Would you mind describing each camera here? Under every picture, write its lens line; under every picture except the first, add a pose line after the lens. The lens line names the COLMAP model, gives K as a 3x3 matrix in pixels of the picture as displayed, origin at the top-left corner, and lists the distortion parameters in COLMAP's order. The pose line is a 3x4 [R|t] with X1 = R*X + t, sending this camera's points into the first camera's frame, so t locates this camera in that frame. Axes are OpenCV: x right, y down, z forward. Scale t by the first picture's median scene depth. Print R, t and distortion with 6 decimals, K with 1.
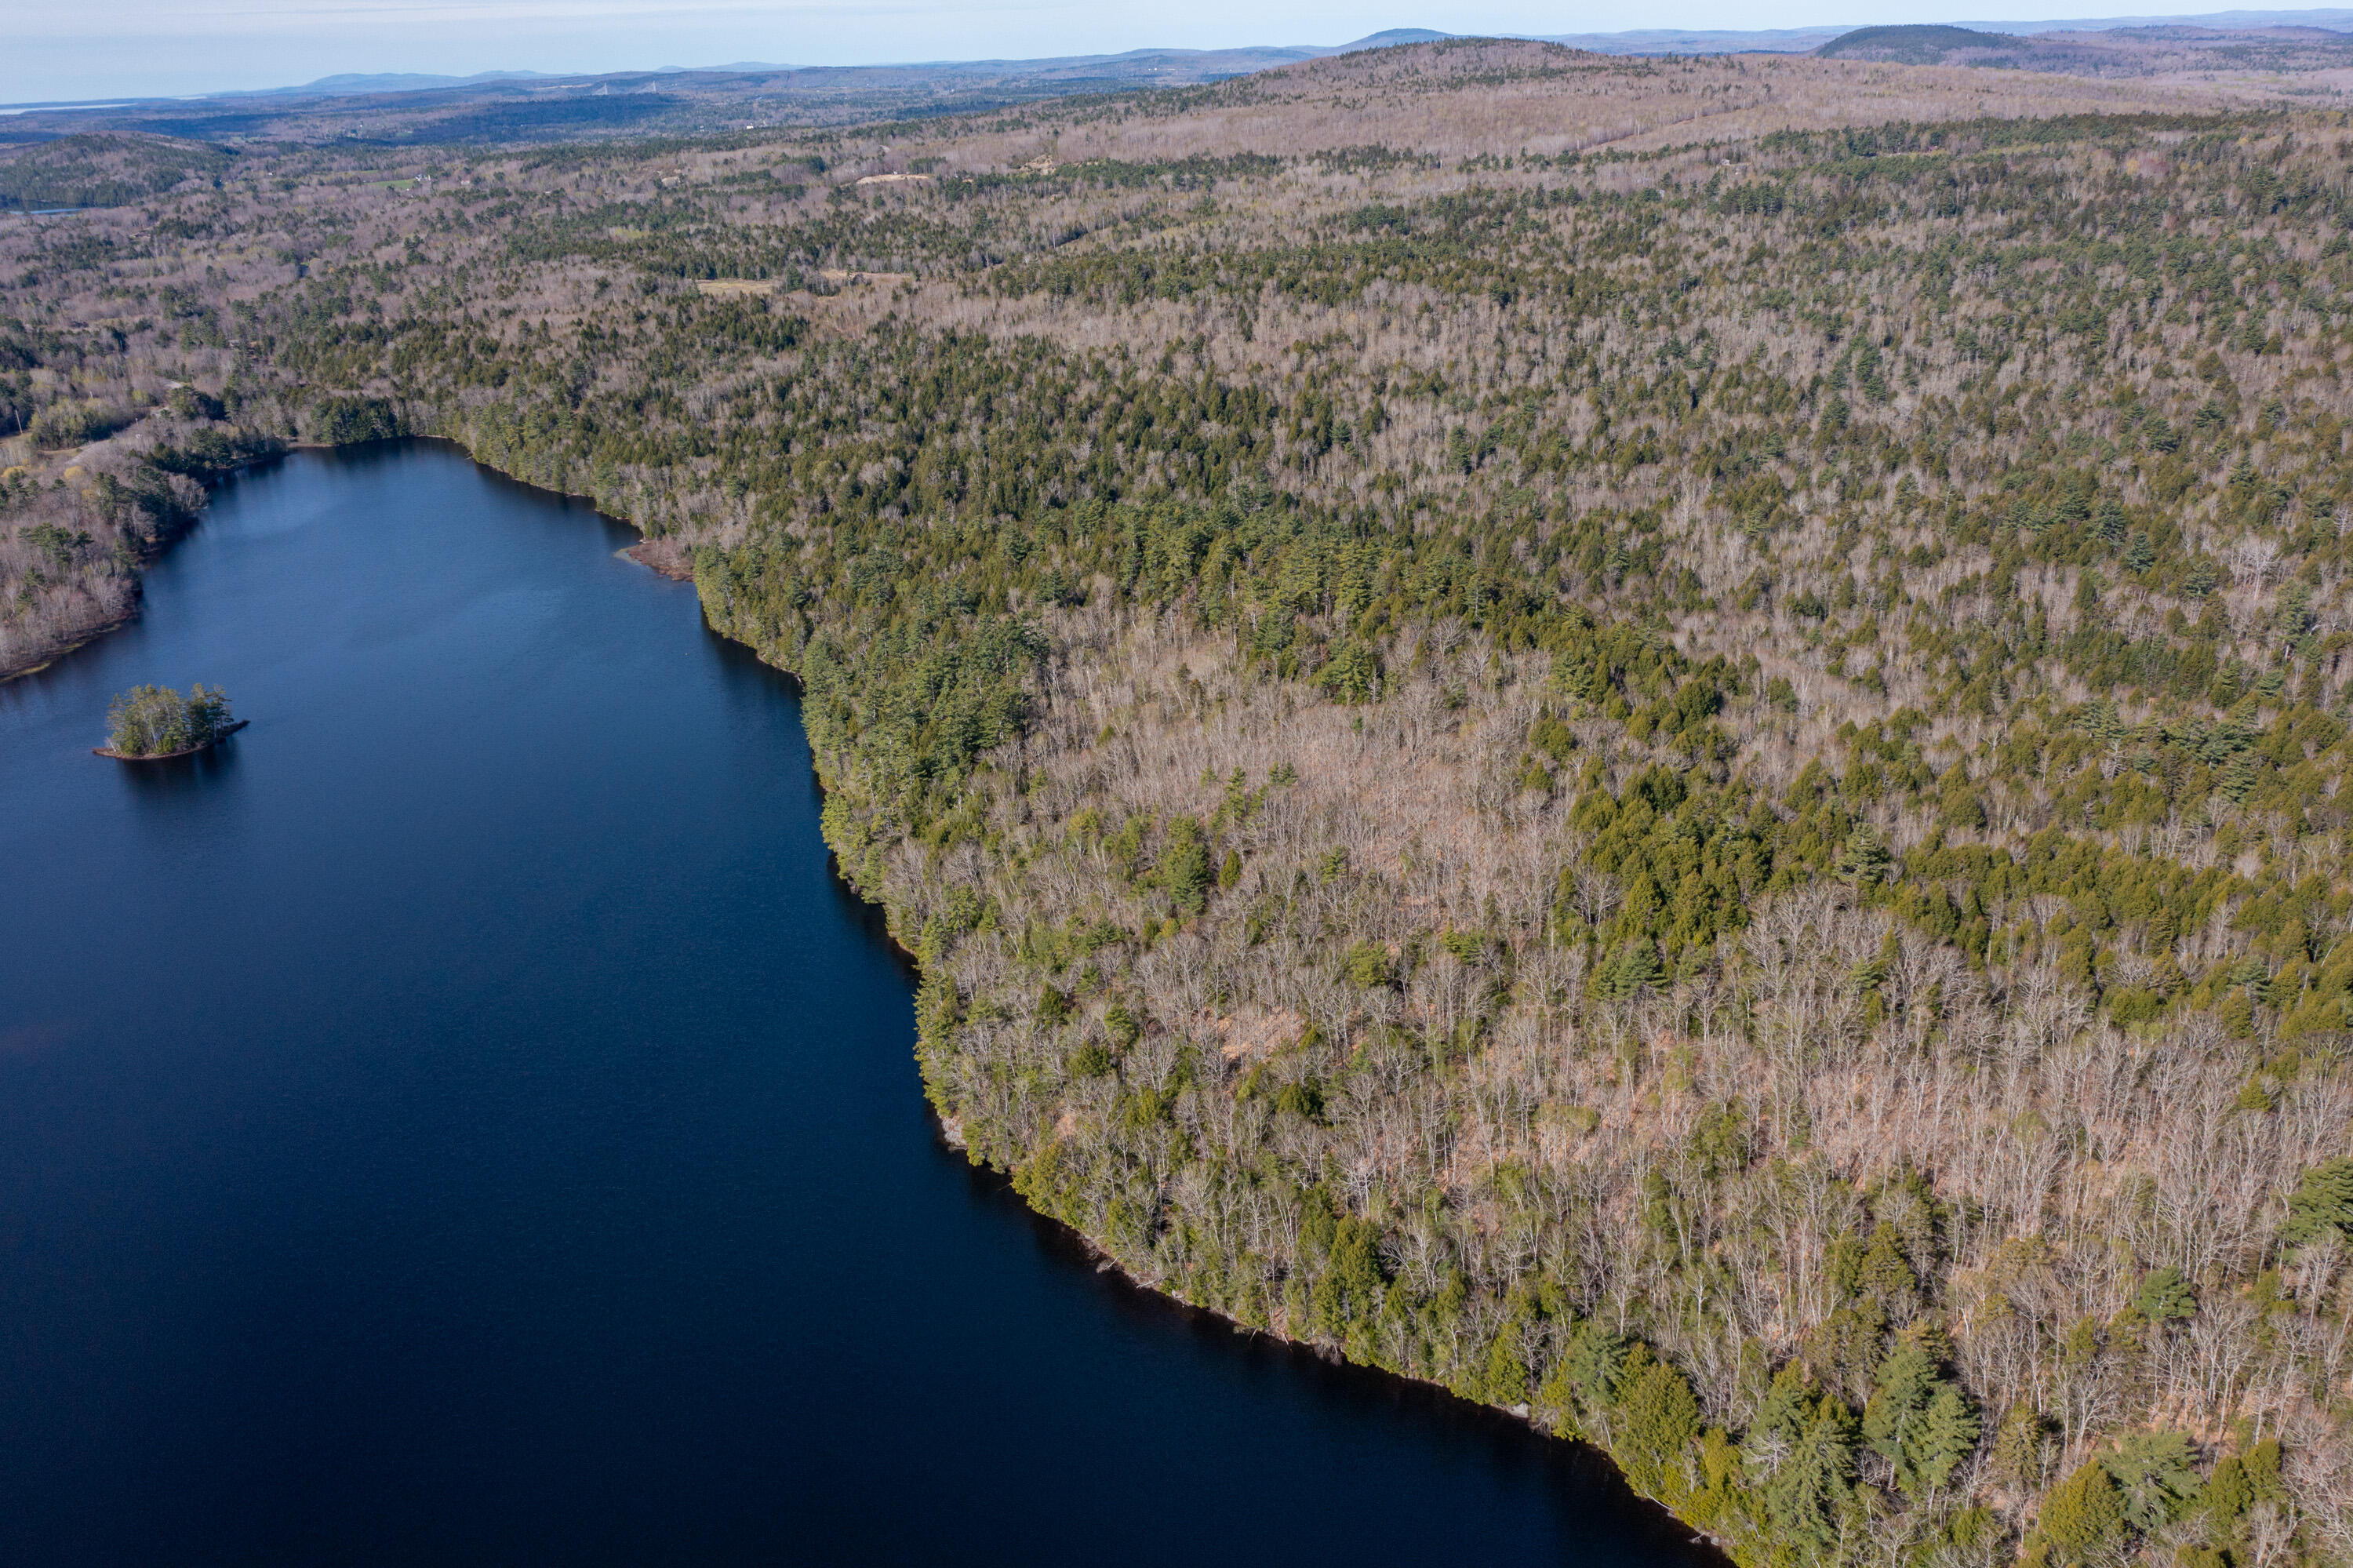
lens RADIAL K [[1858.6, 0, 1179.3], [0, 1858.6, 782.6], [0, 0, 1]] dist [-0.022584, 0.008265]
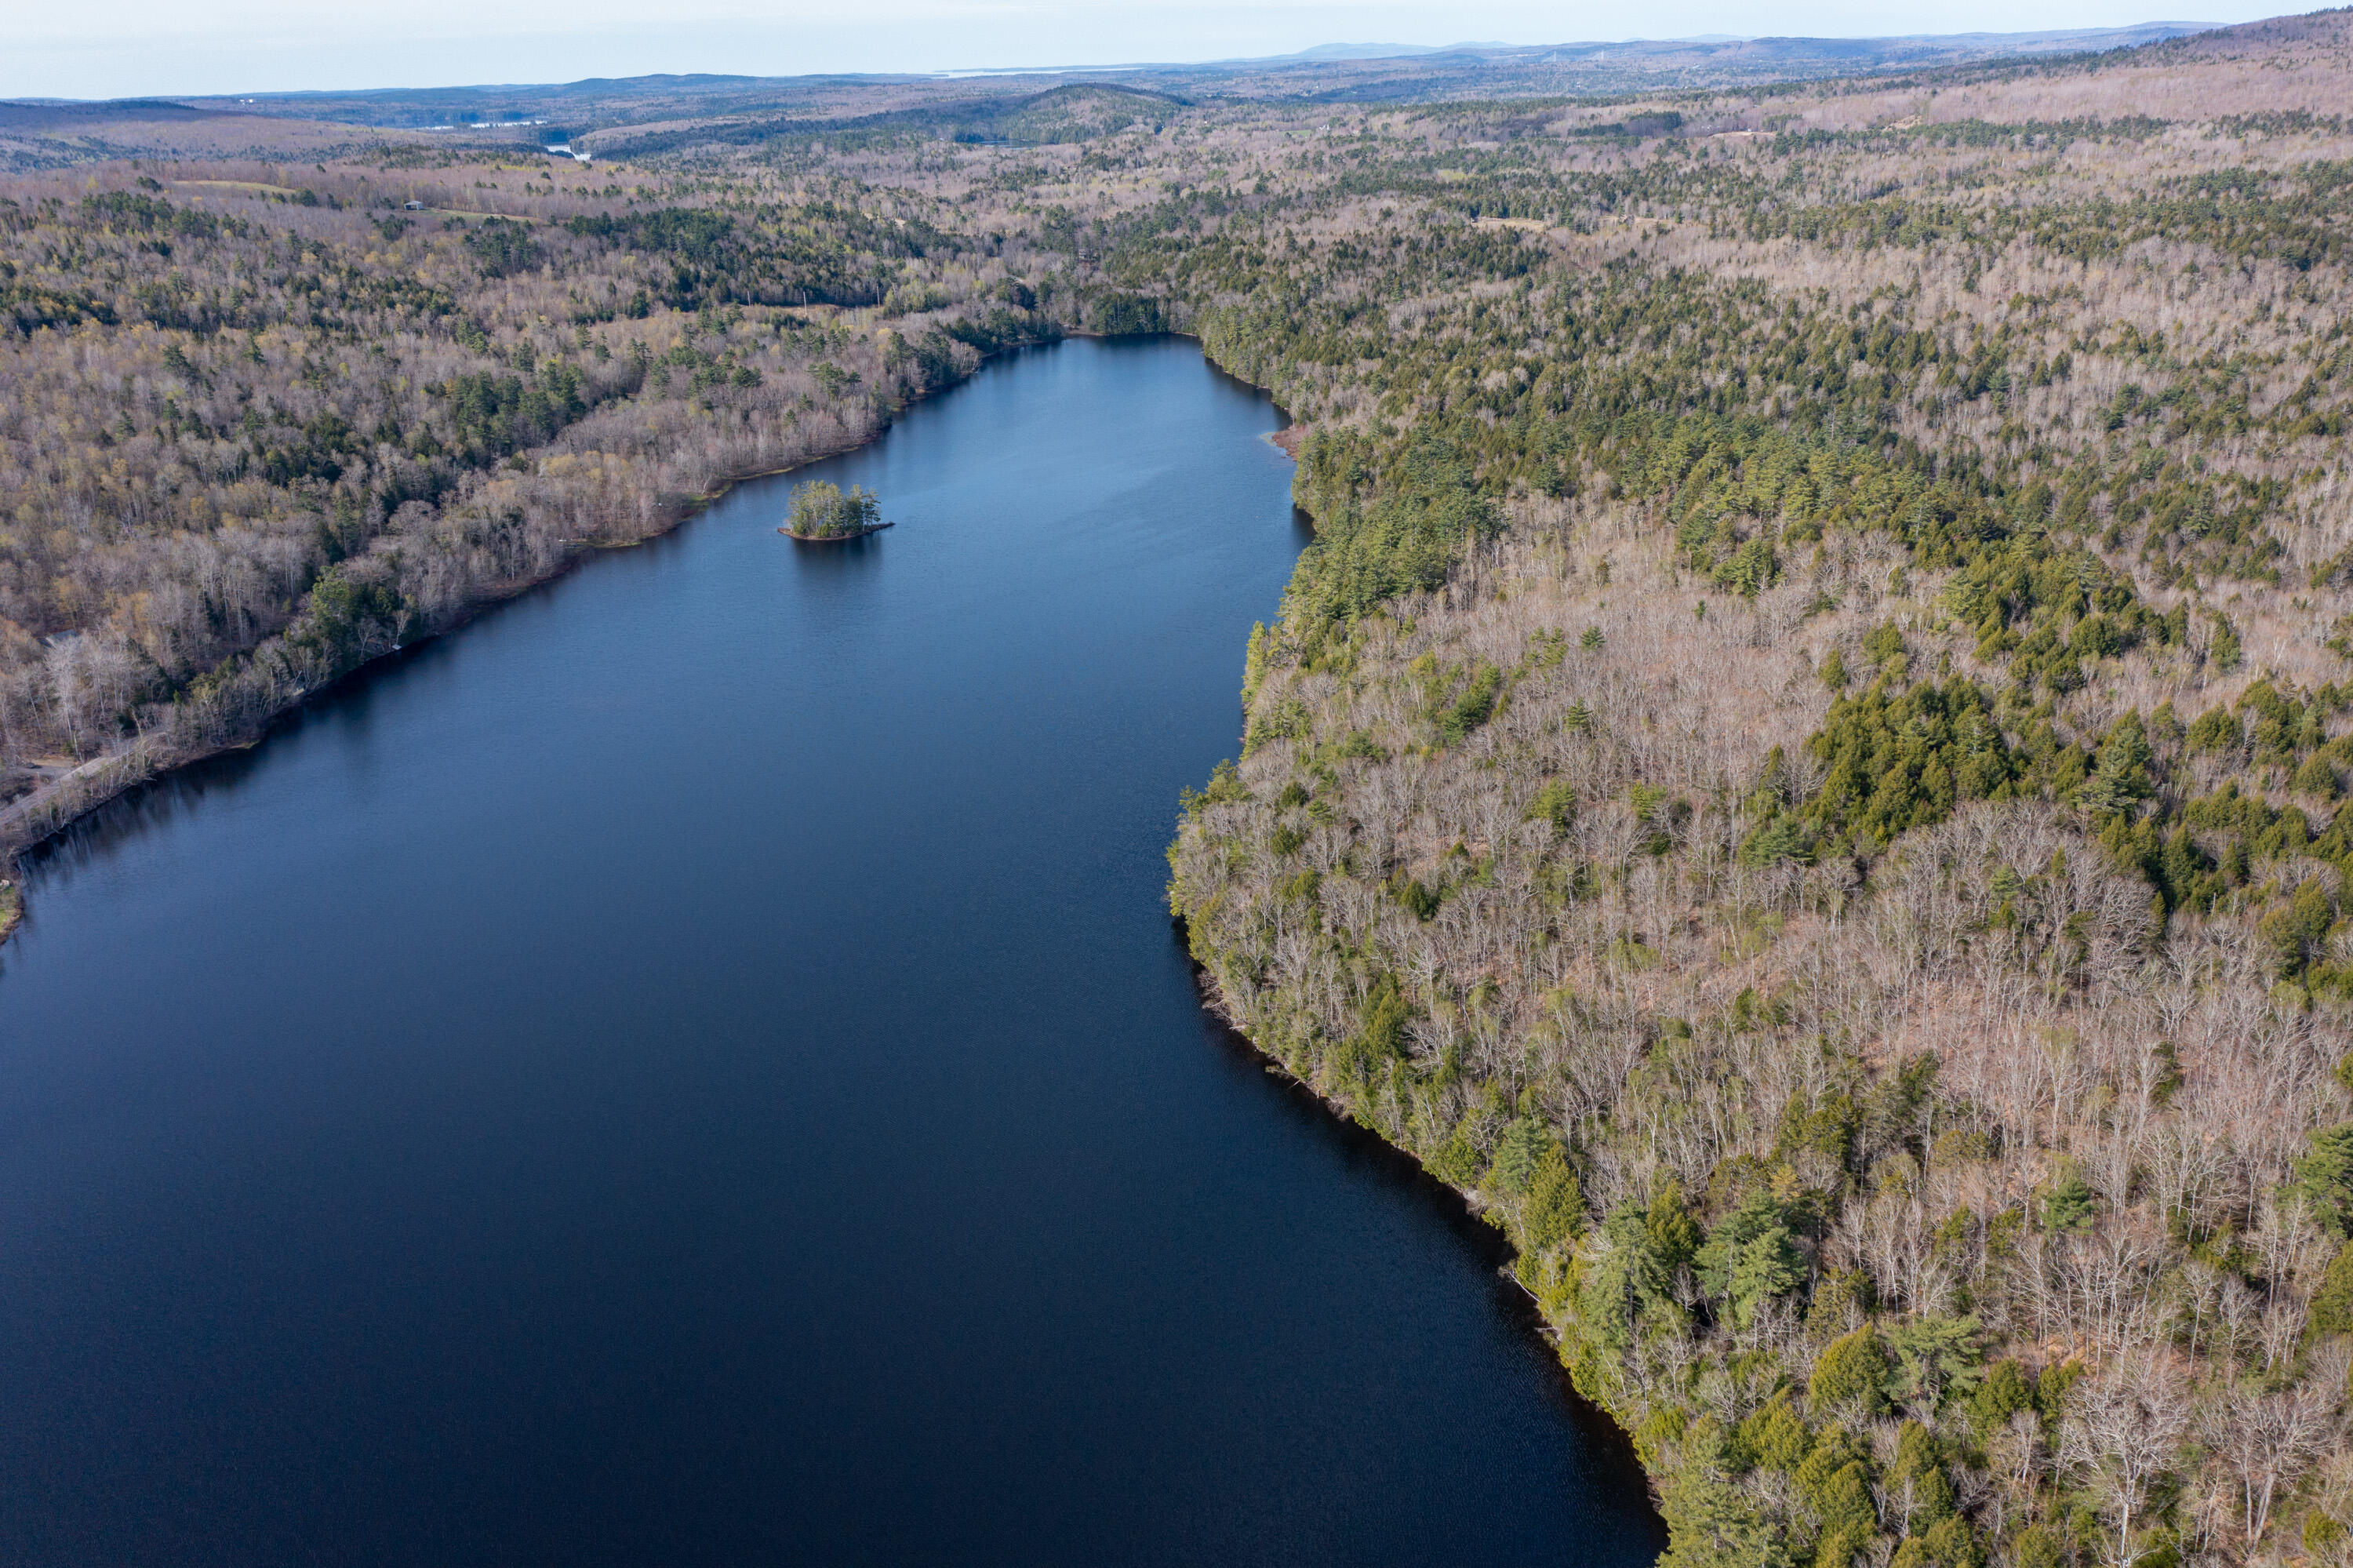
lens RADIAL K [[1858.6, 0, 1167.4], [0, 1858.6, 780.8], [0, 0, 1]] dist [-0.022584, 0.008265]
pose [[0.884606, 0.173892, -0.432706, 0.142963], [-0.168796, 0.984356, 0.050504, 0.028379], [0.434719, 0.028363, 0.900119, -0.004175]]
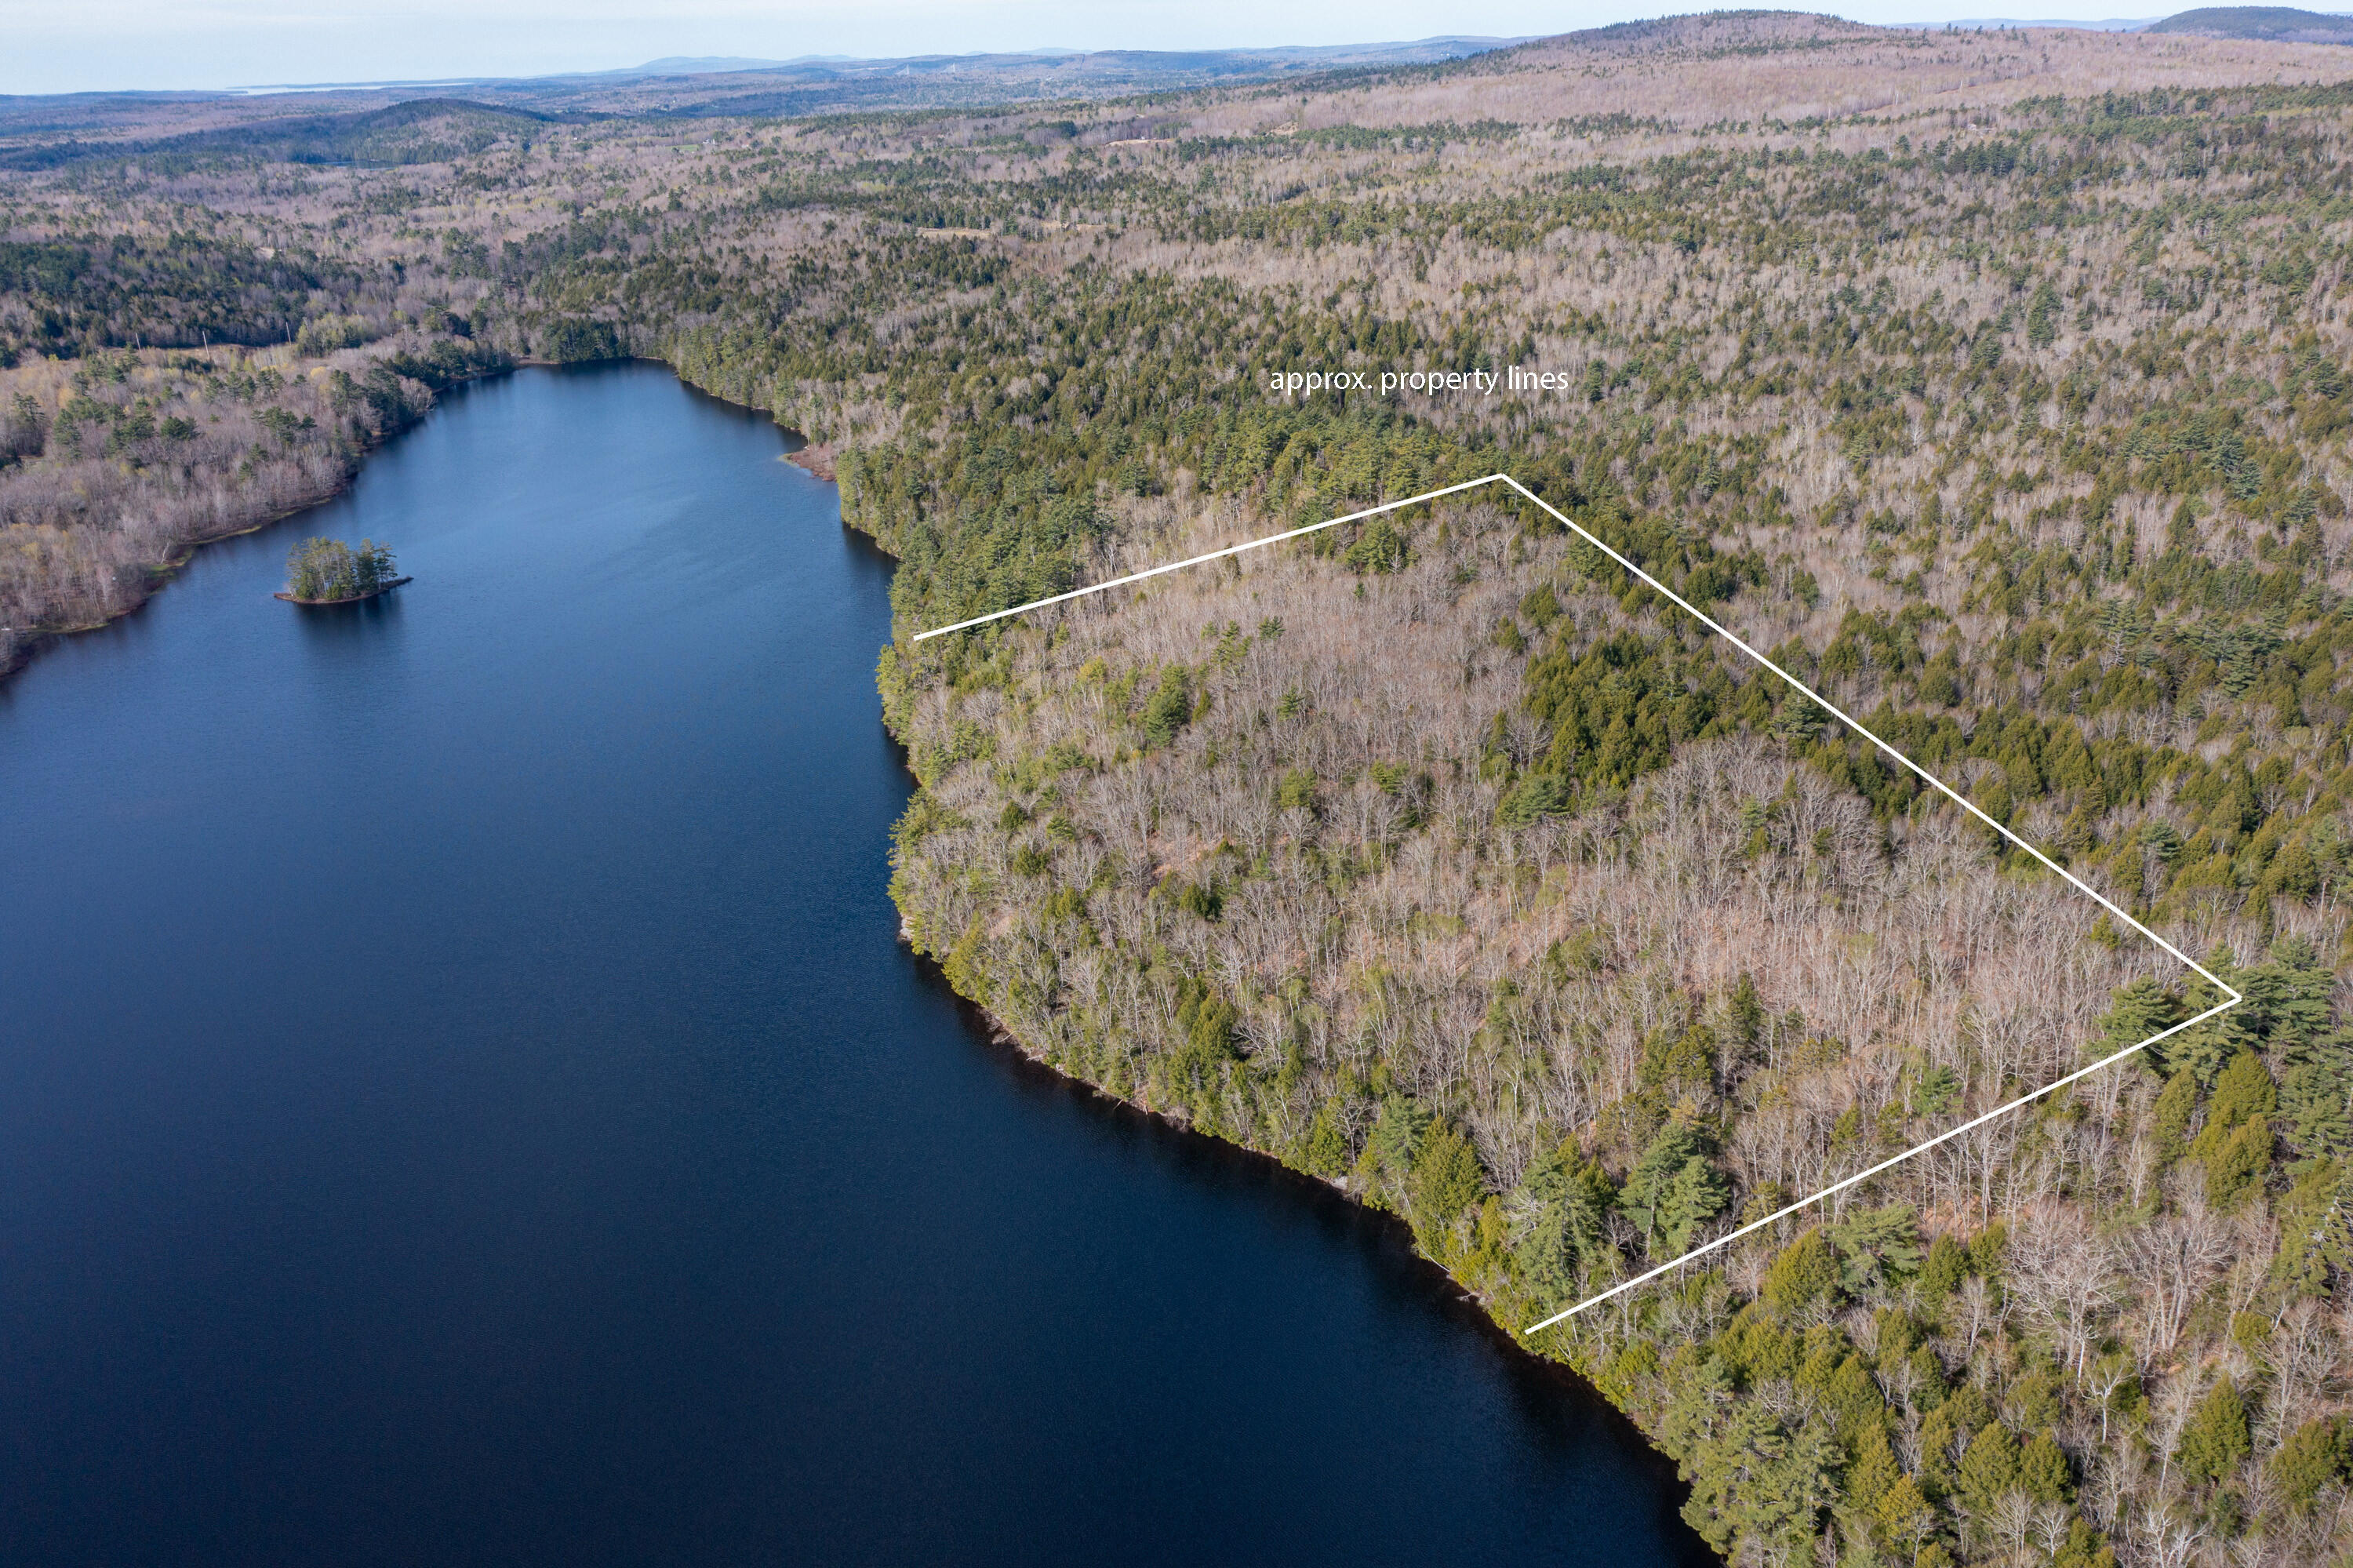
lens RADIAL K [[1858.6, 0, 1175.9], [0, 1858.6, 796.5], [0, 0, 1]] dist [-0.022584, 0.008265]
pose [[0.988221, 0.061397, -0.140179, 0.073037], [-0.059765, 0.998087, 0.015831, 0.035900], [0.140883, -0.007267, 0.990000, -0.015514]]
